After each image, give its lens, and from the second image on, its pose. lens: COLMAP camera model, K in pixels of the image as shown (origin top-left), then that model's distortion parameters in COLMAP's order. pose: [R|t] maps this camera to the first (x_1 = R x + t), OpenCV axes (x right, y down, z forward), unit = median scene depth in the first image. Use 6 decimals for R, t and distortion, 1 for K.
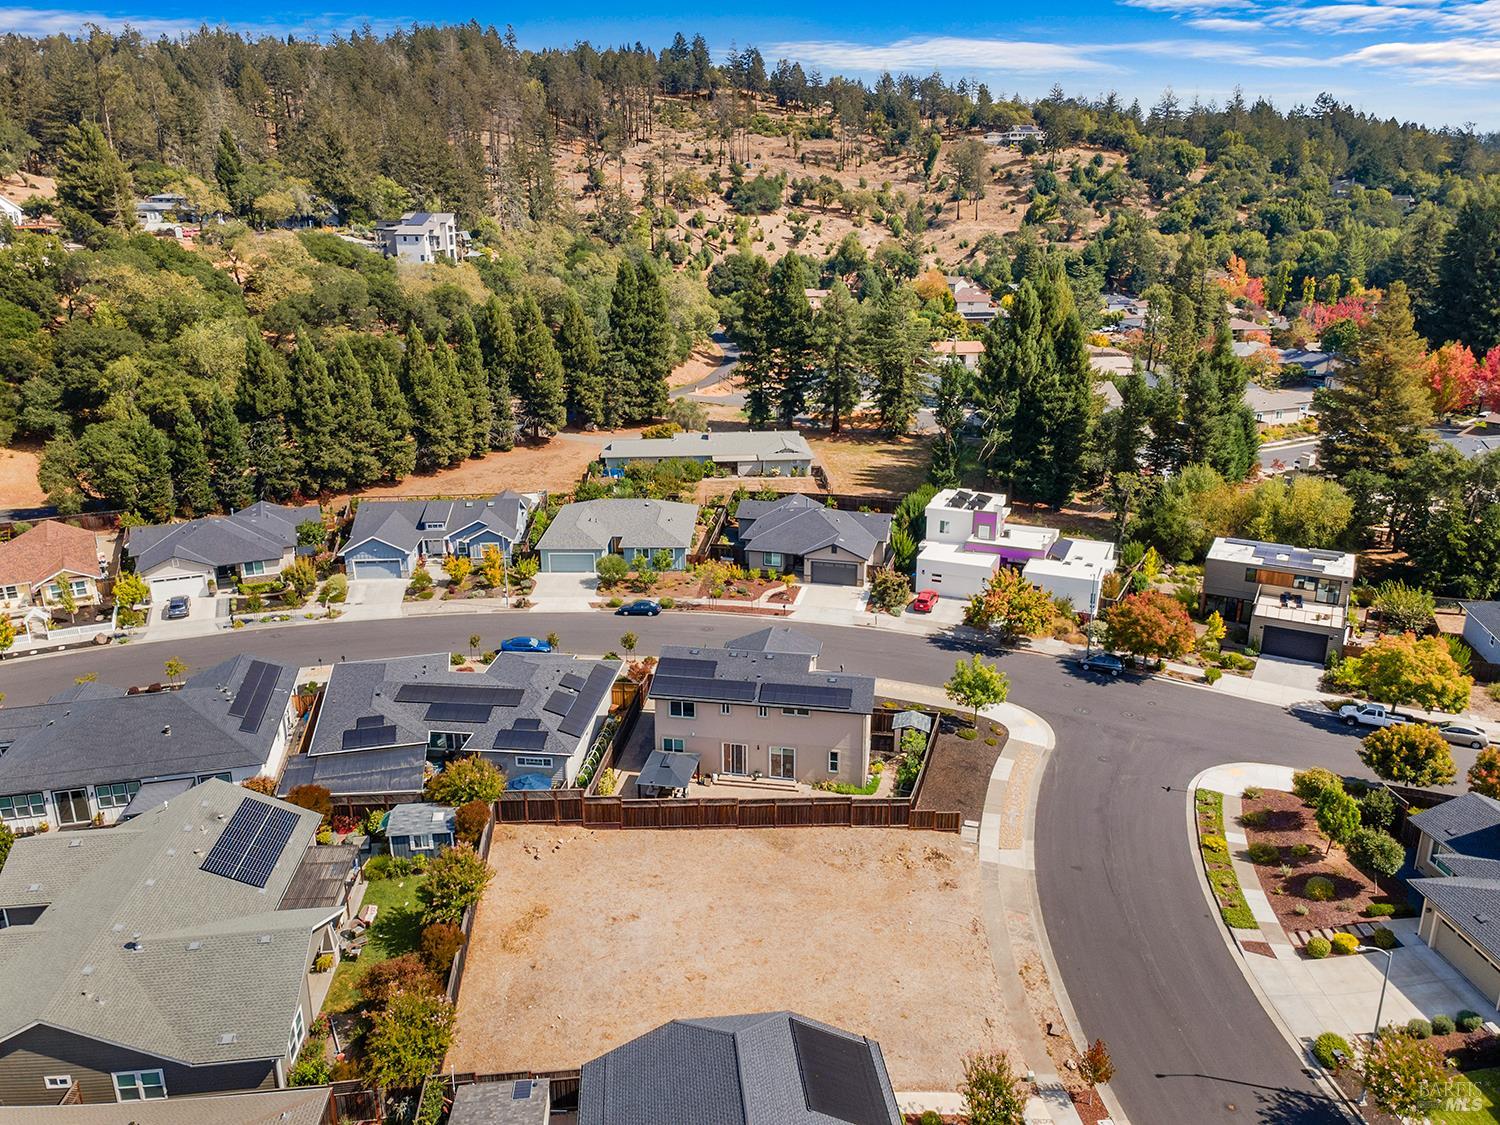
lens RADIAL K [[1106.9, 0, 746.2], [0, 1106.9, 555.6], [0, 0, 1]] dist [0.044283, 0.008114]
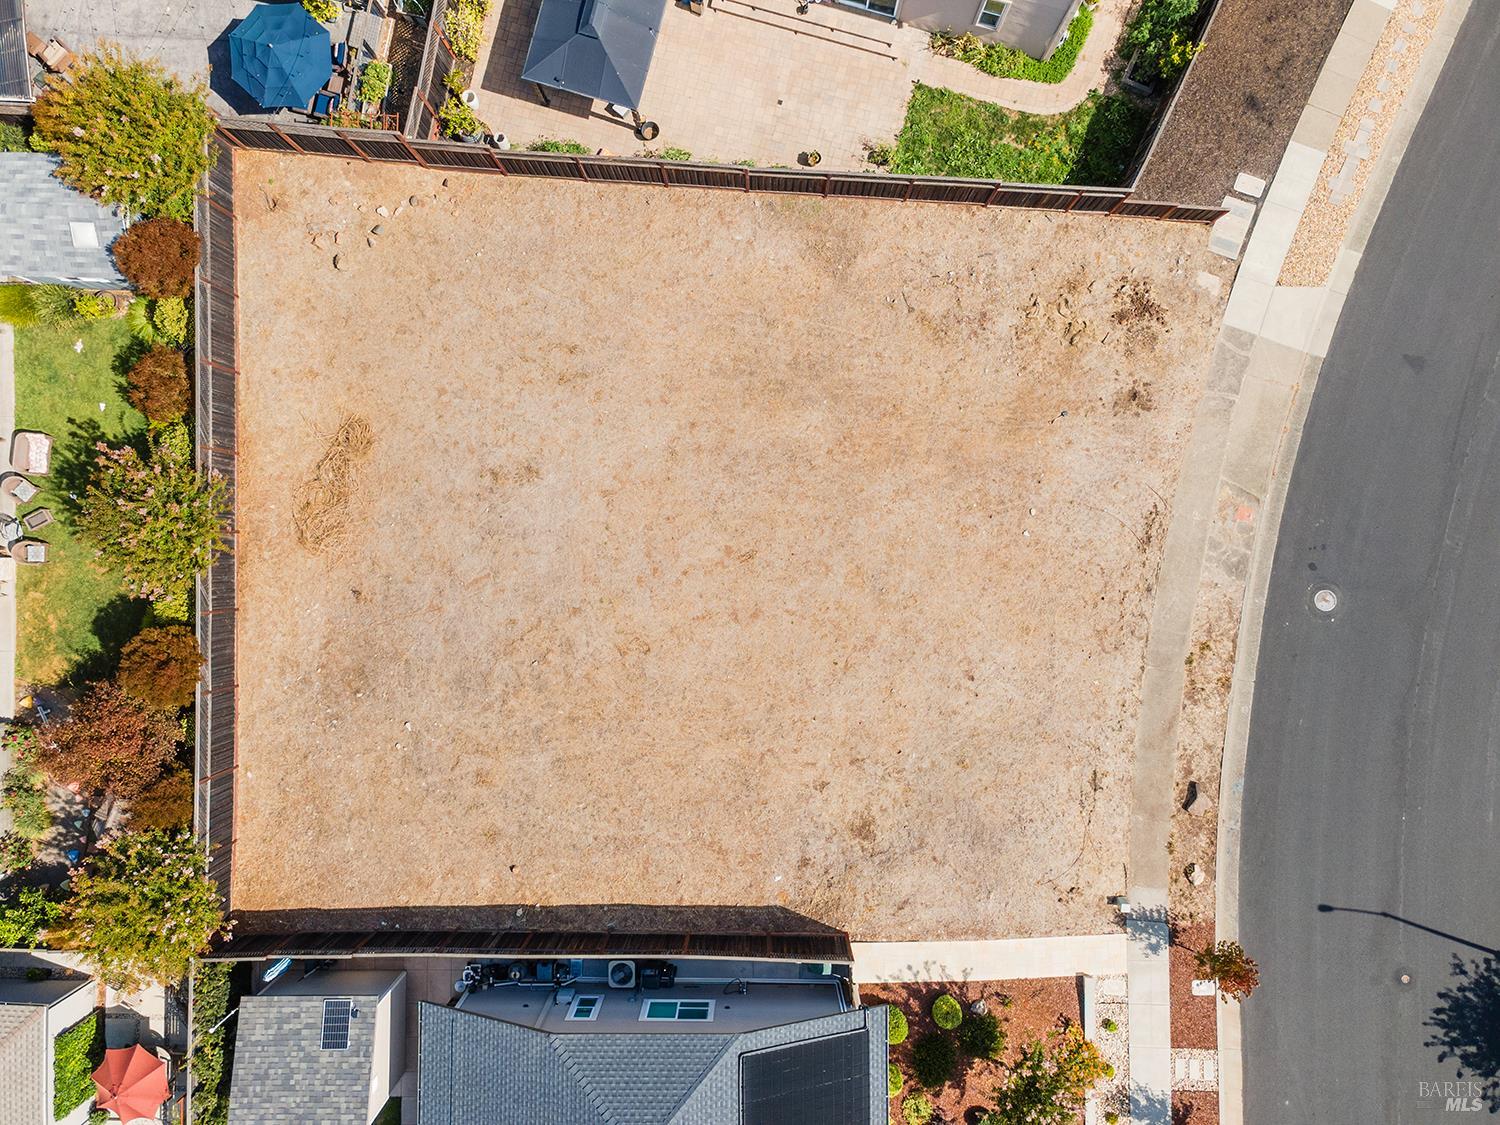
lens RADIAL K [[1106.9, 0, 746.2], [0, 1106.9, 555.6], [0, 0, 1]] dist [0.044283, 0.008114]
pose [[0.994450, 0.104242, -0.014217, 0.010978], [-0.019014, 0.310986, 0.950224, -0.118254], [0.103475, -0.944681, 0.311242, 0.516985]]
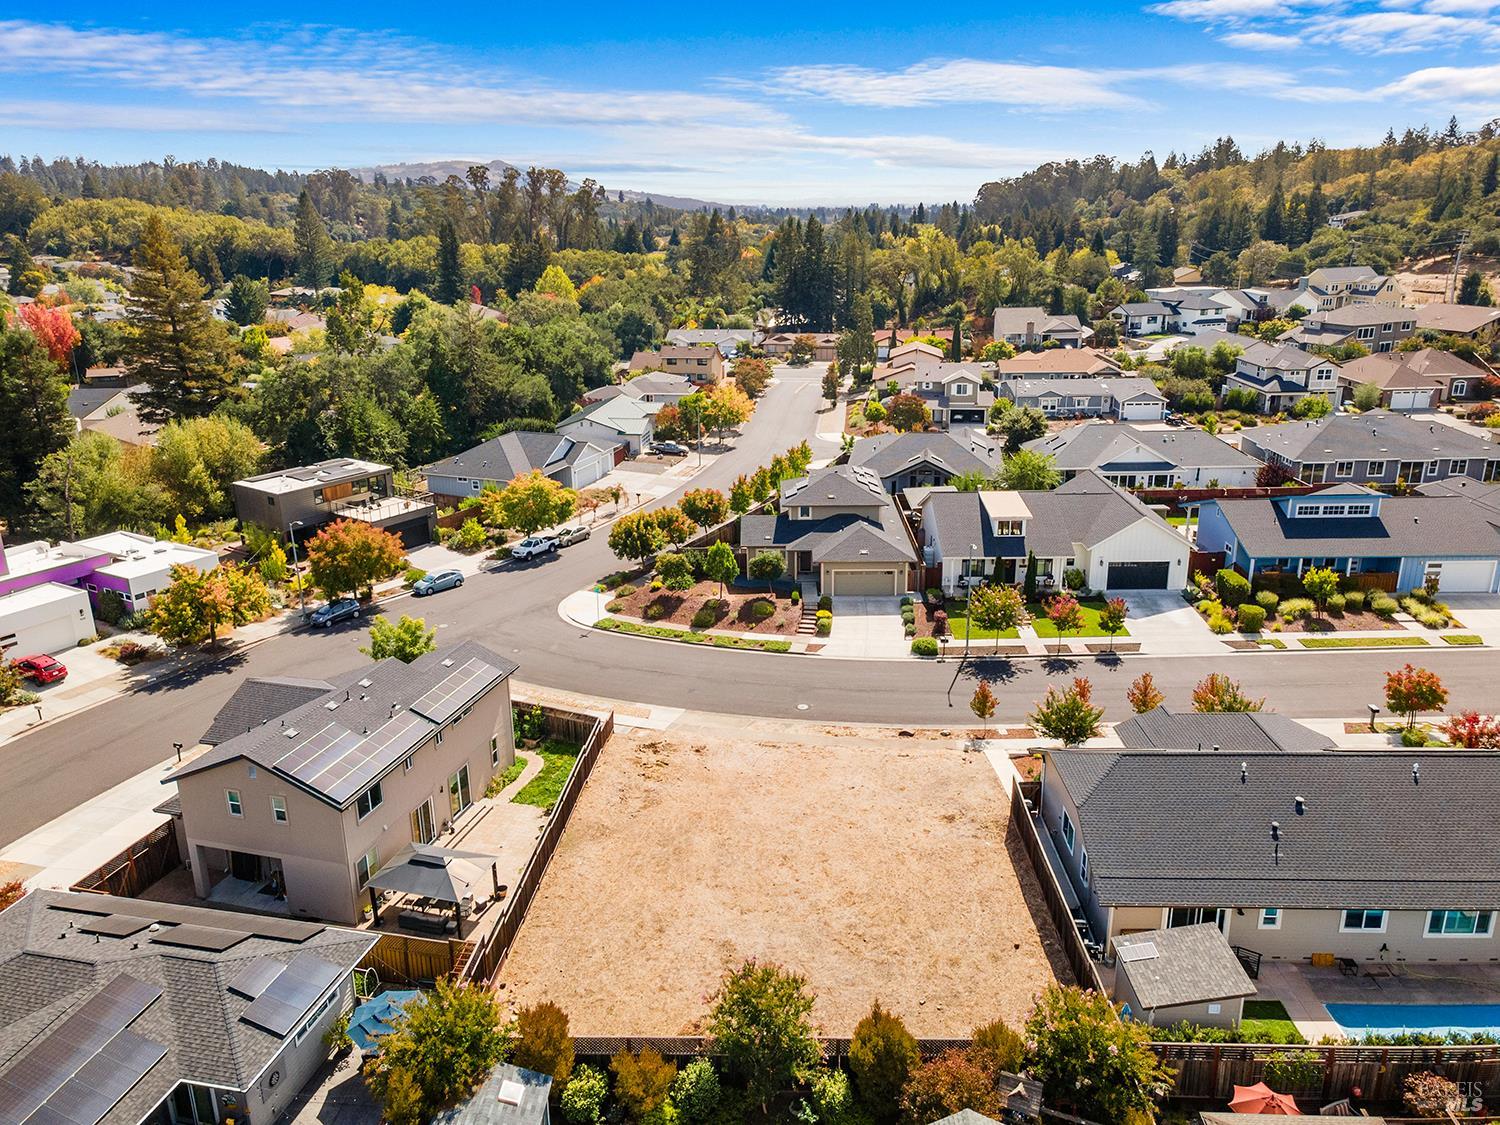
lens RADIAL K [[1099.6, 0, 750.0], [0, 1099.6, 562.5], [0, 0, 1]] dist [0.035264, 0.046656]
pose [[0.121844, -0.311698, 0.942337, -0.465377], [0.323899, 0.909922, 0.259096, -0.063197], [-0.938213, 0.273653, 0.211828, 0.487203]]
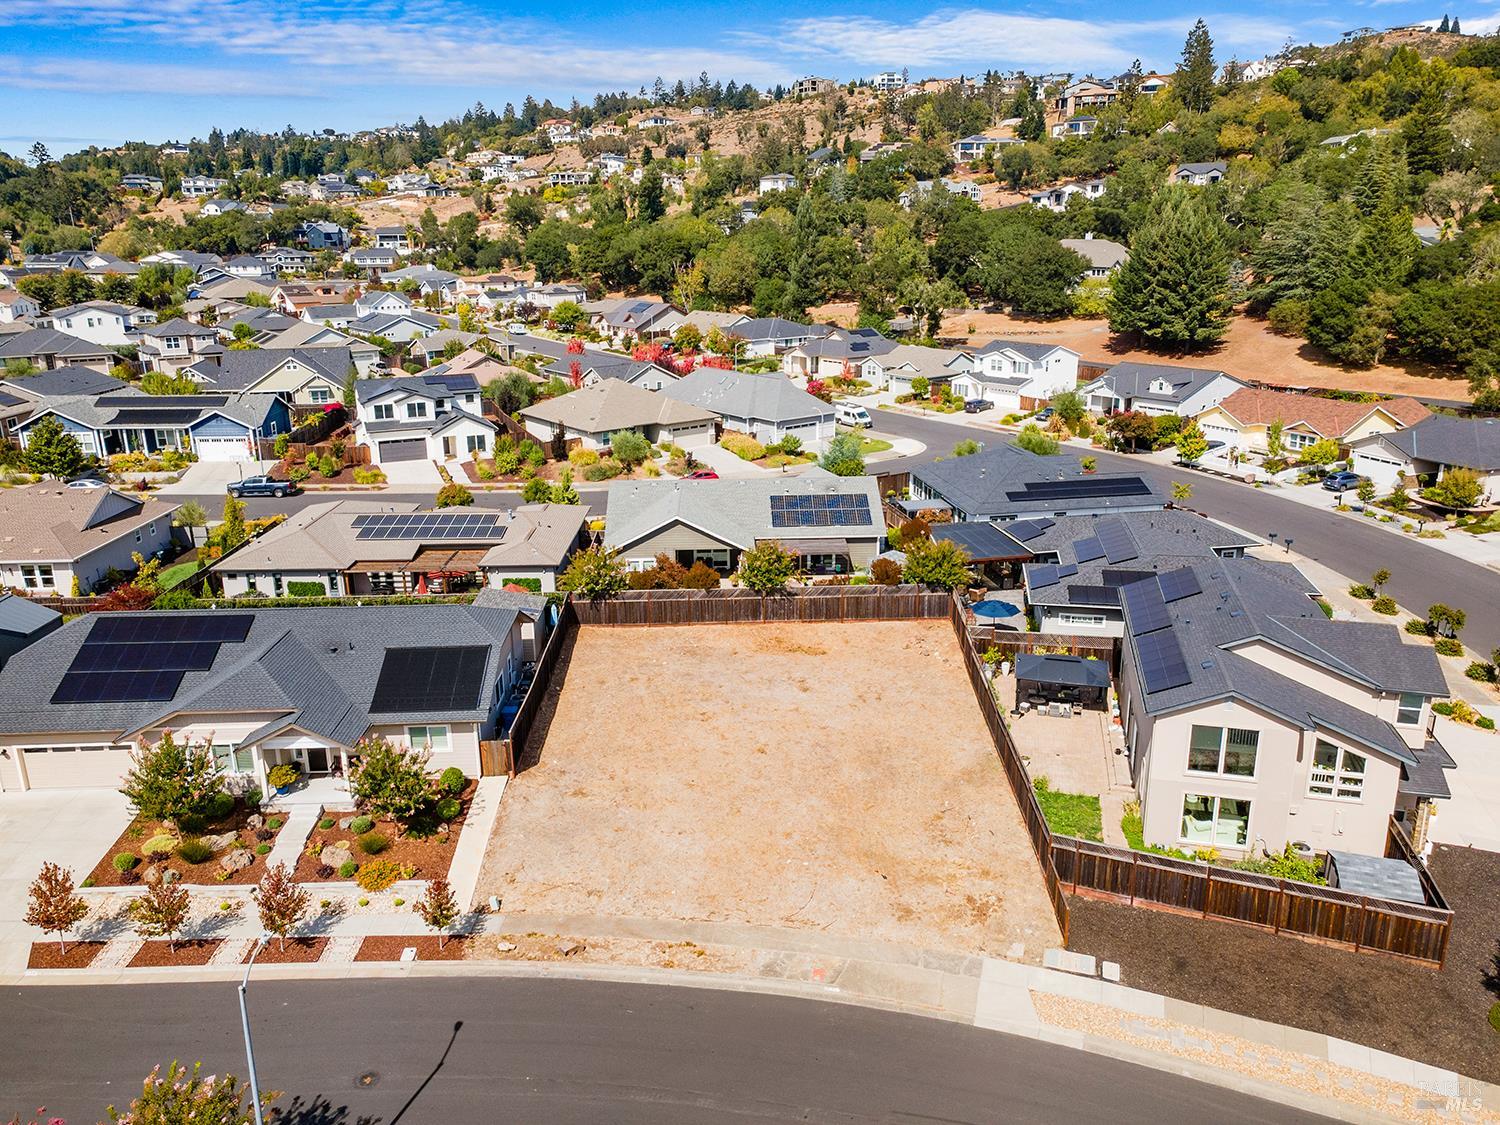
lens RADIAL K [[1106.9, 0, 746.2], [0, 1106.9, 555.6], [0, 0, 1]] dist [0.044283, 0.008114]
pose [[-0.079260, 0.293753, -0.952590, 0.502389], [-0.294996, 0.905883, 0.303895, -0.036070], [0.952205, 0.305097, 0.014856, 0.580649]]
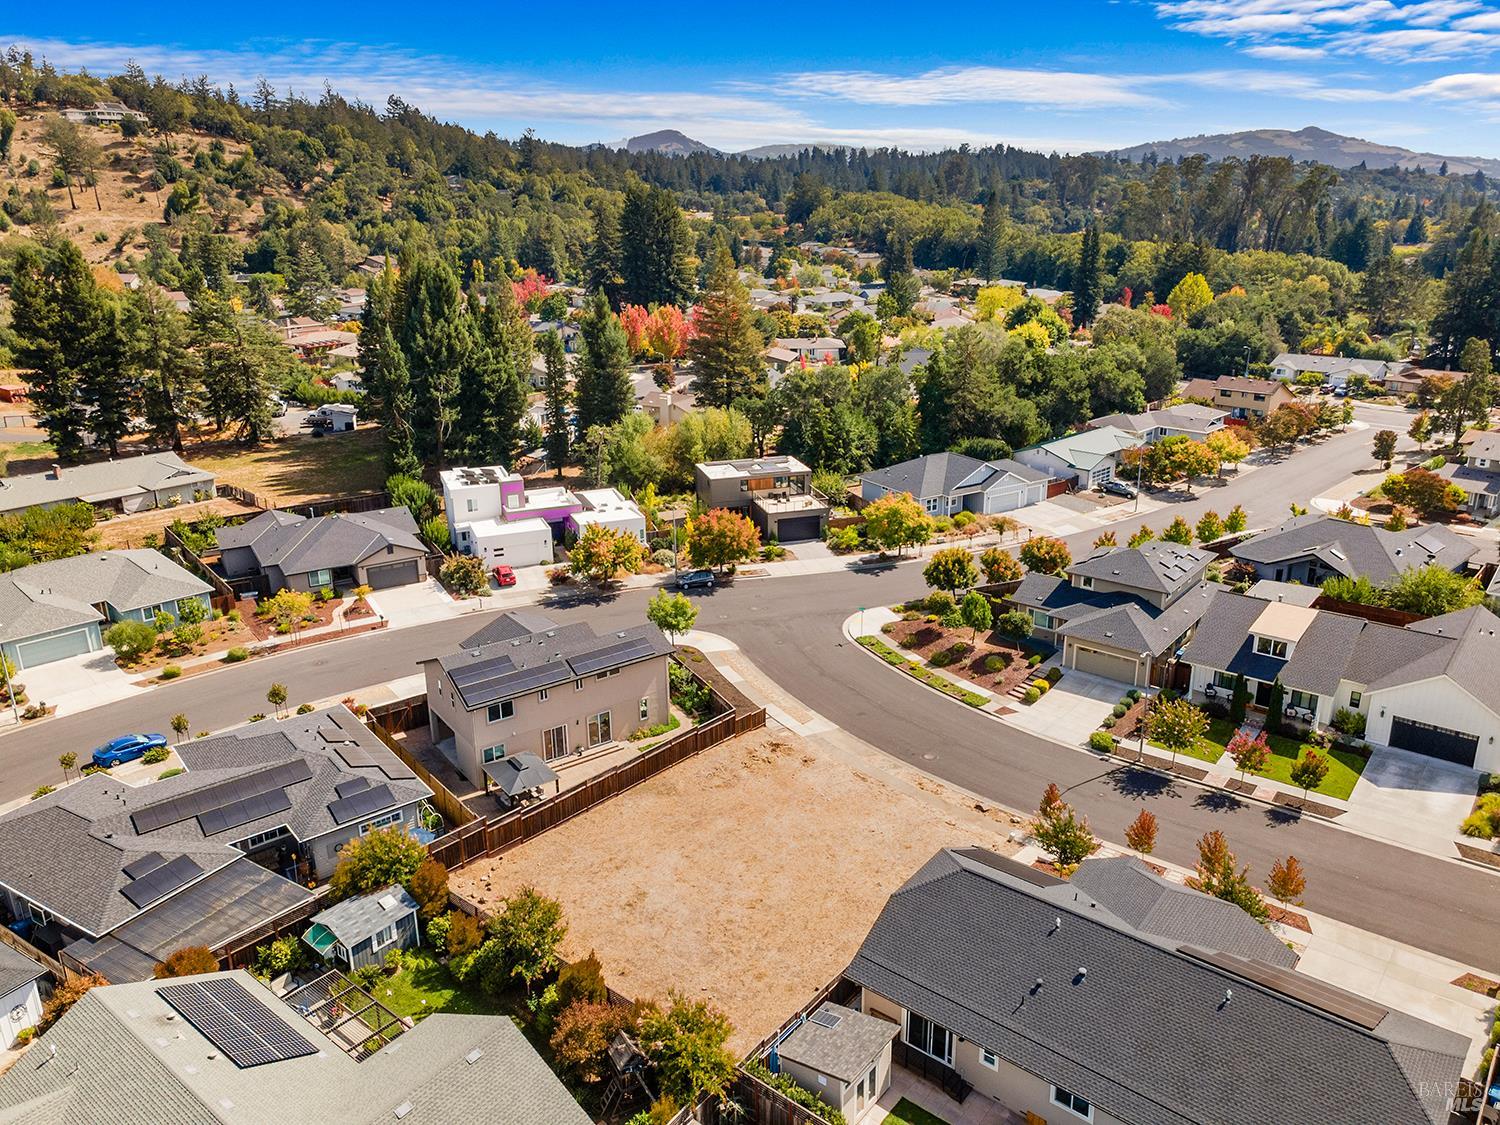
lens RADIAL K [[1099.6, 0, 750.0], [0, 1099.6, 562.5], [0, 0, 1]] dist [0.035264, 0.046656]
pose [[0.702471, -0.237401, 0.670951, -0.398677], [0.230122, 0.967852, 0.101520, -0.023351], [-0.673483, 0.083086, 0.734519, 0.125814]]
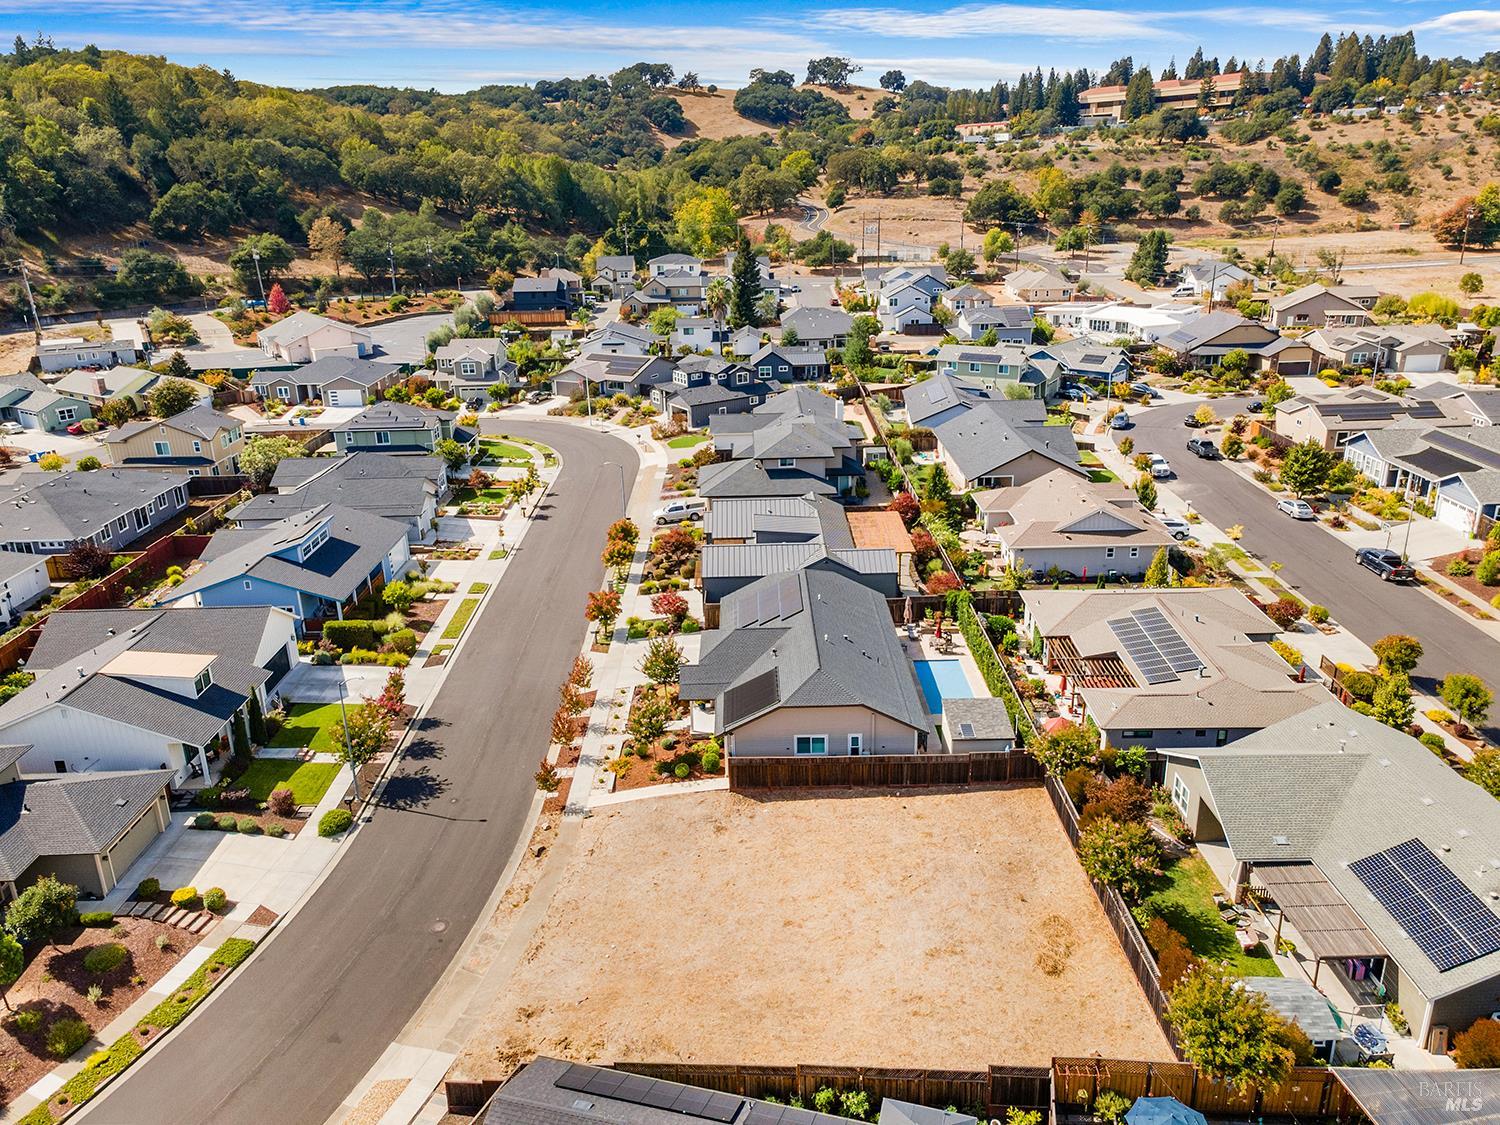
lens RADIAL K [[1106.9, 0, 746.2], [0, 1106.9, 555.6], [0, 0, 1]] dist [0.044283, 0.008114]
pose [[-0.994446, -0.006079, 0.105073, -0.031011], [0.059788, 0.788978, 0.611506, -0.282427], [-0.086617, 0.614391, -0.784232, 0.960250]]
